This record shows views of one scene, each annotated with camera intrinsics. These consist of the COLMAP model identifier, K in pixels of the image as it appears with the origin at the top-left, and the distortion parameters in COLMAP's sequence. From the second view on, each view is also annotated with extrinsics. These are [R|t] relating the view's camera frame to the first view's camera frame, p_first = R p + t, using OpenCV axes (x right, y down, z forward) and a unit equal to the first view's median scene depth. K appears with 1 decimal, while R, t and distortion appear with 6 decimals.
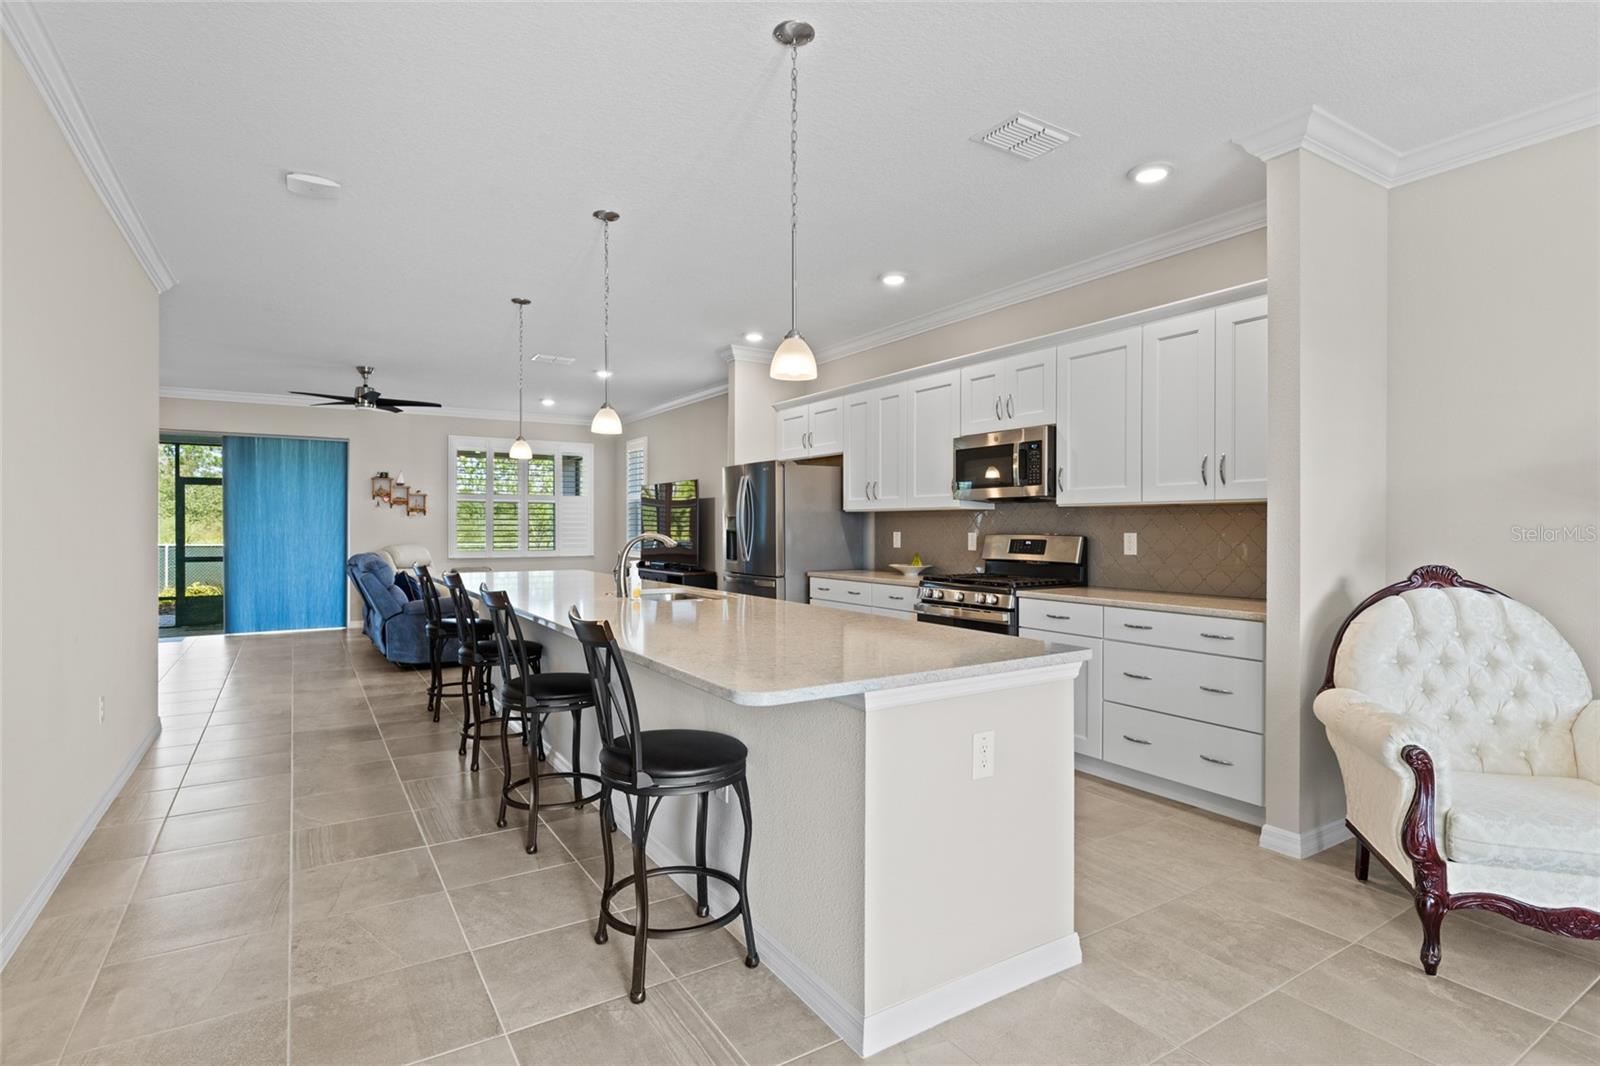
lens RADIAL K [[791.2, 0, 796.5], [0, 791.2, 527.4], [0, 0, 1]] dist [-0.002550, -0.000218]
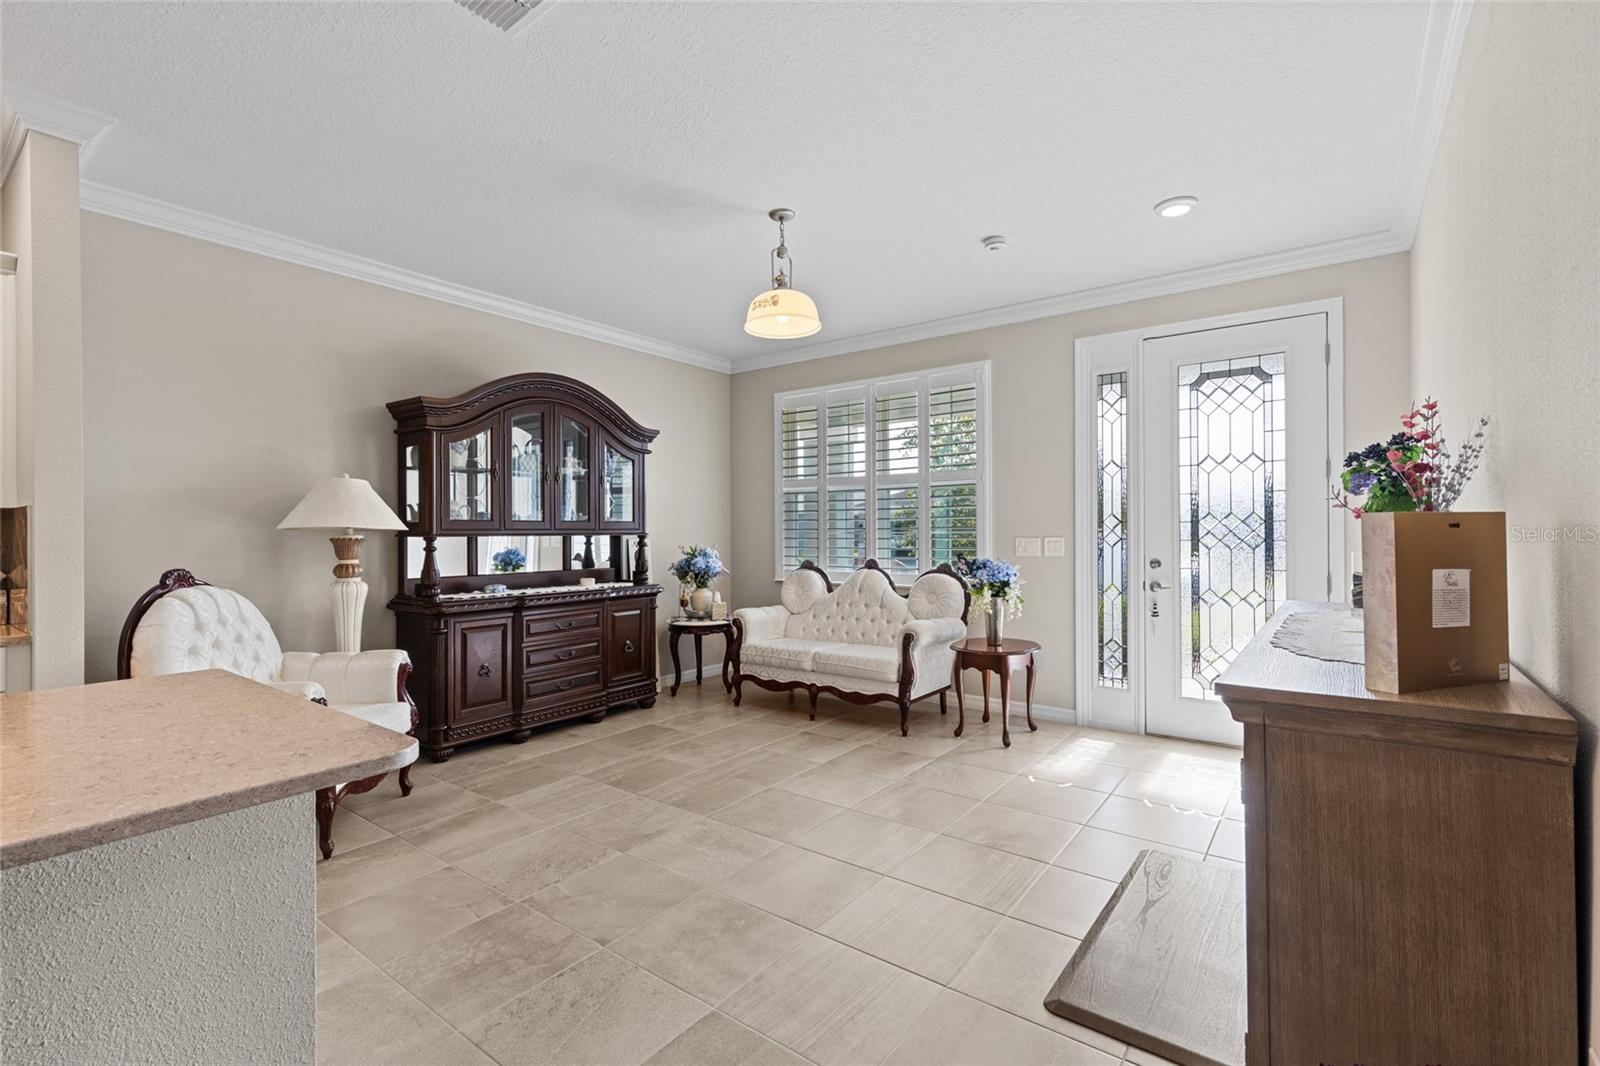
lens RADIAL K [[720.3, 0, 790.5], [0, 720.3, 531.2], [0, 0, 1]] dist [0.001418, -0.000648]
pose [[-0.350508, -0.000196, 0.936560, -0.253742], [0.003033, 0.999994, 0.001344, -0.002980], [-0.936555, 0.003312, -0.350505, 0.258468]]
